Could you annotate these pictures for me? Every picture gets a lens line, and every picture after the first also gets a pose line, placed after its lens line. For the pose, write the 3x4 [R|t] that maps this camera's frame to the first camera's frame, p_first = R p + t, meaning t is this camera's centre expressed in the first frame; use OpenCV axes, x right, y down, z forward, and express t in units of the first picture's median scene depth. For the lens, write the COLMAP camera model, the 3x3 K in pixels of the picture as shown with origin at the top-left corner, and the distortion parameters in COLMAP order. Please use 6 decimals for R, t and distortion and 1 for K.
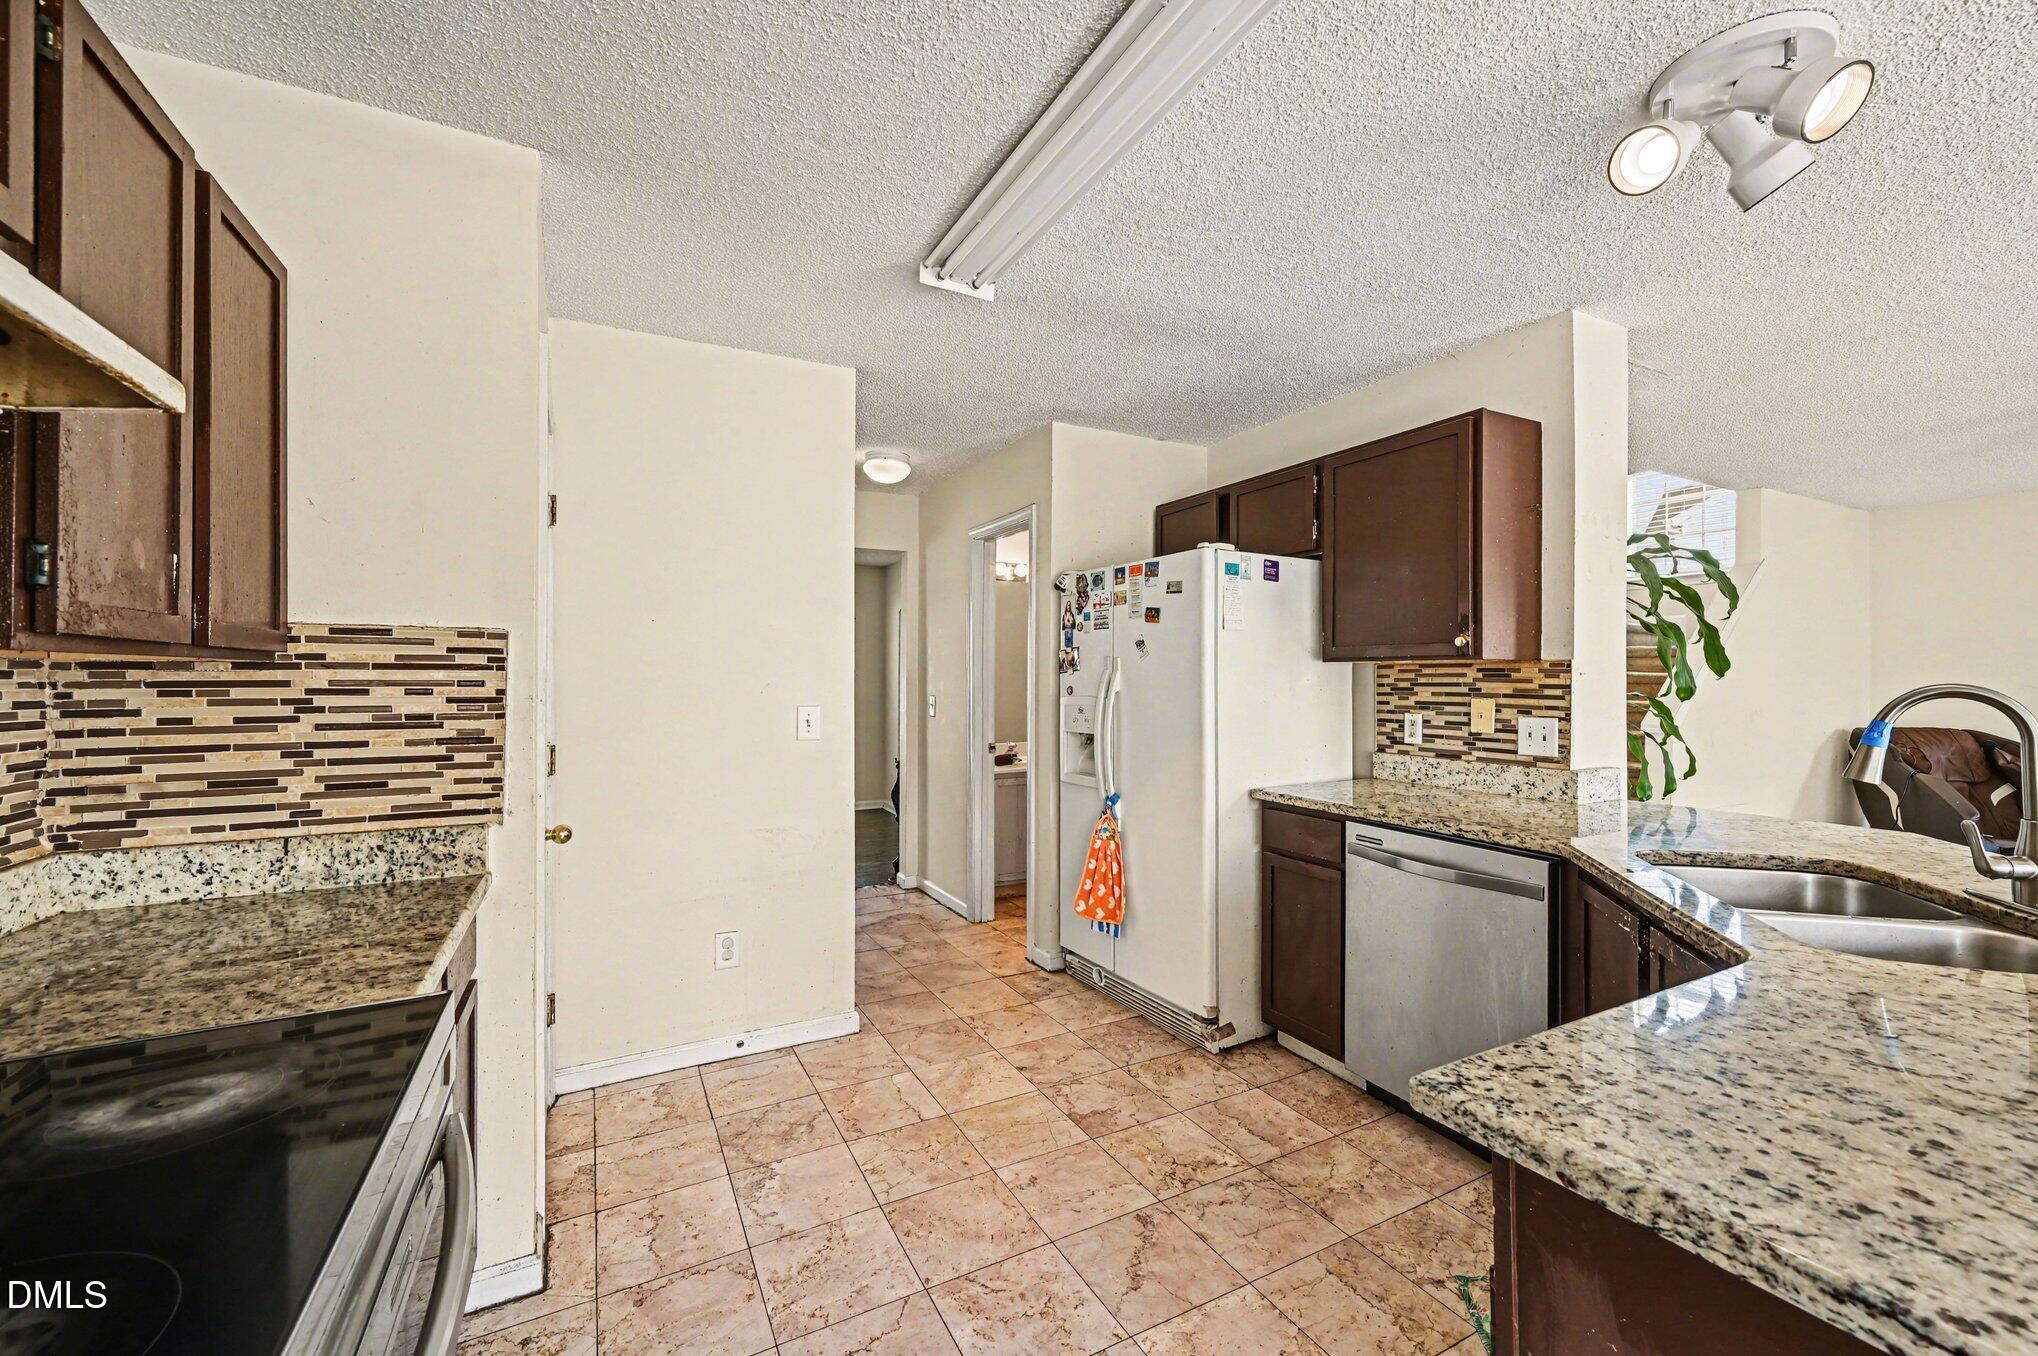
lens RADIAL K [[809.4, 0, 1016.1], [0, 809.4, 676.5], [0, 0, 1]] dist [0.000719, 0.000030]
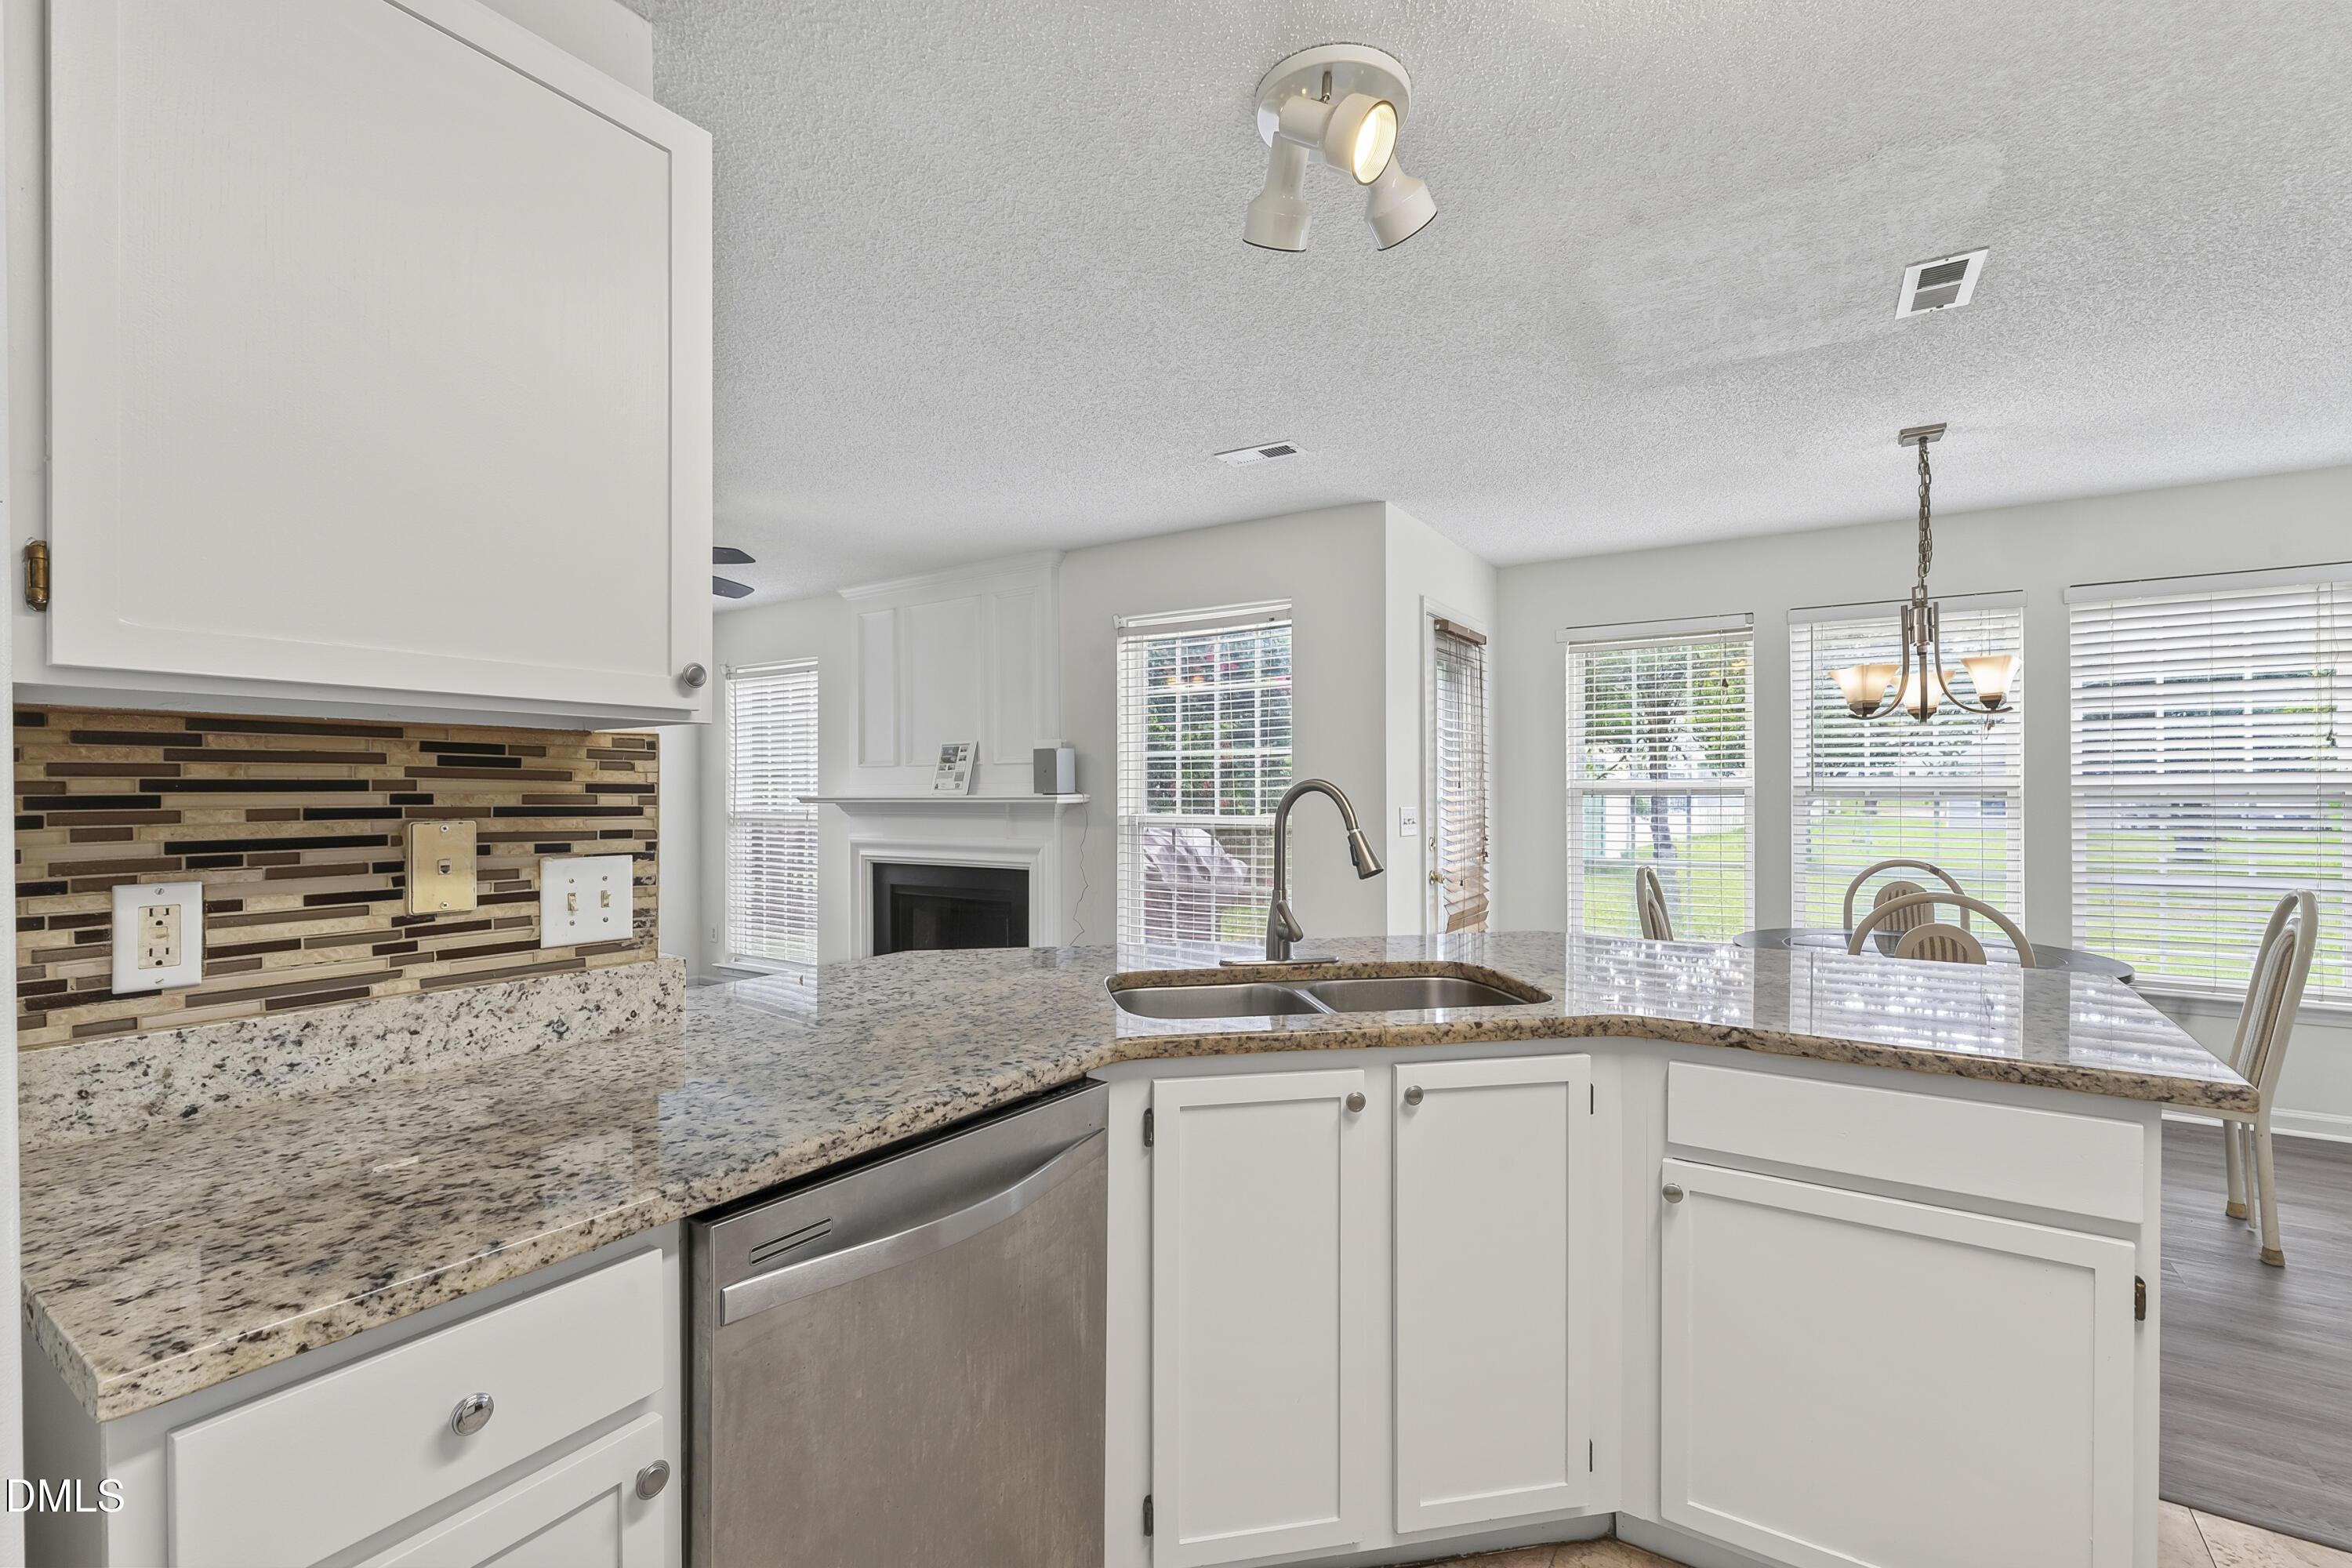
lens RADIAL K [[1027.3, 0, 1165.3], [0, 1027.3, 787.3], [0, 0, 1]] dist [-0.001386, -0.000101]
pose [[-0.490982, 0.004554, 0.871158, -0.010673], [0.000942, 0.999989, -0.004696, 0.014022], [-0.871169, -0.001485, -0.490980, 0.956992]]
